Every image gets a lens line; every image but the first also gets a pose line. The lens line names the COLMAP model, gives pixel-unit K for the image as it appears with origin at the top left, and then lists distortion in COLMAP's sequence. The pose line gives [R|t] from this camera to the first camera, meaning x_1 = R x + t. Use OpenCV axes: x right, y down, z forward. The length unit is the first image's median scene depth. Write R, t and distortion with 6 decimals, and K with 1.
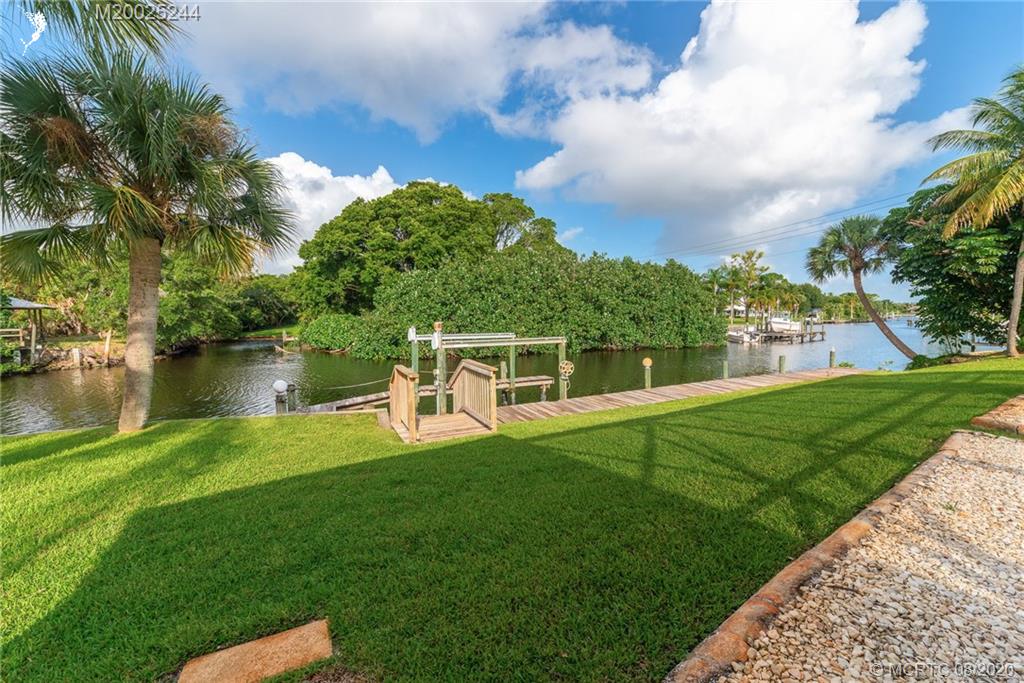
lens RADIAL K [[406.5, 0, 512.0], [0, 406.5, 341.5], [0, 0, 1]] dist [0.000928, 0.000115]
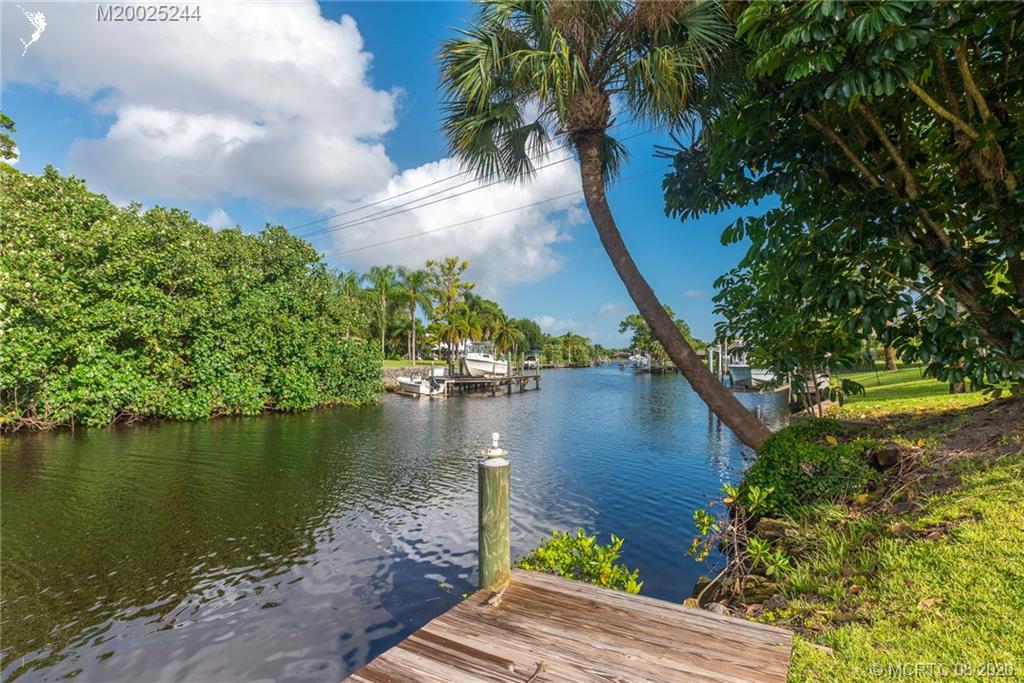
lens RADIAL K [[485.6, 0, 511.9], [0, 485.6, 369.6], [0, 0, 1]] dist [0.000492, 0.000028]
pose [[0.837607, 0.003452, 0.546262, 0.308043], [0.025513, 0.998642, -0.045432, -0.000133], [-0.545677, 0.051991, 0.836381, 0.373914]]
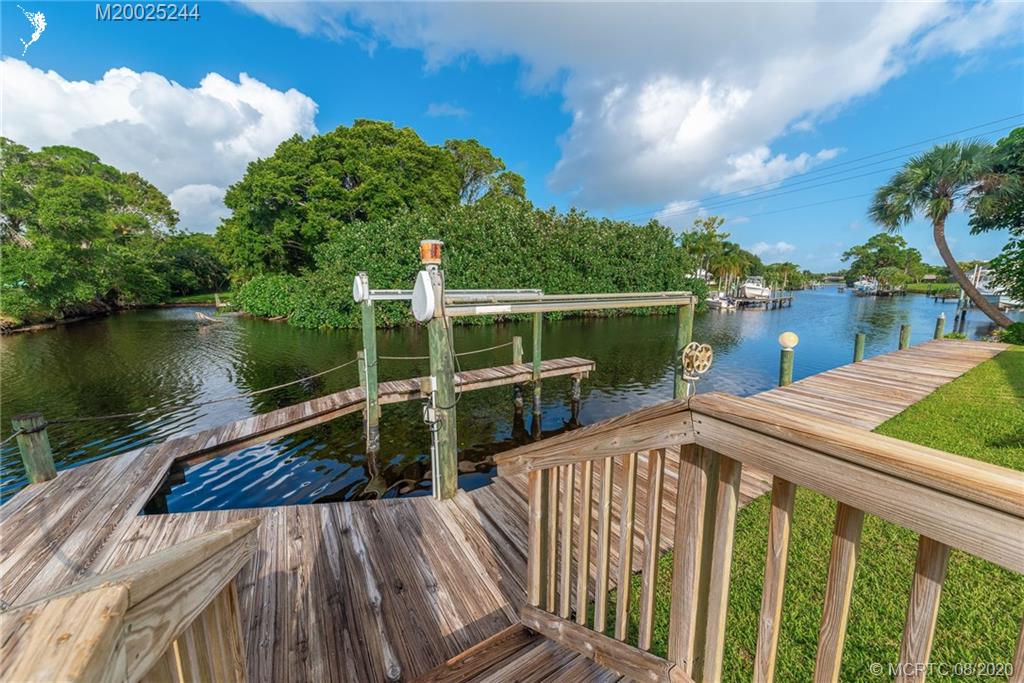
lens RADIAL K [[363.9, 0, 502.1], [0, 363.9, 345.4], [0, 0, 1]] dist [0.001490, 0.000008]
pose [[0.994098, -0.010173, 0.108012, -0.041429], [-0.000788, 0.994891, 0.100951, 0.002474], [-0.108487, -0.100440, 0.989011, 0.178978]]
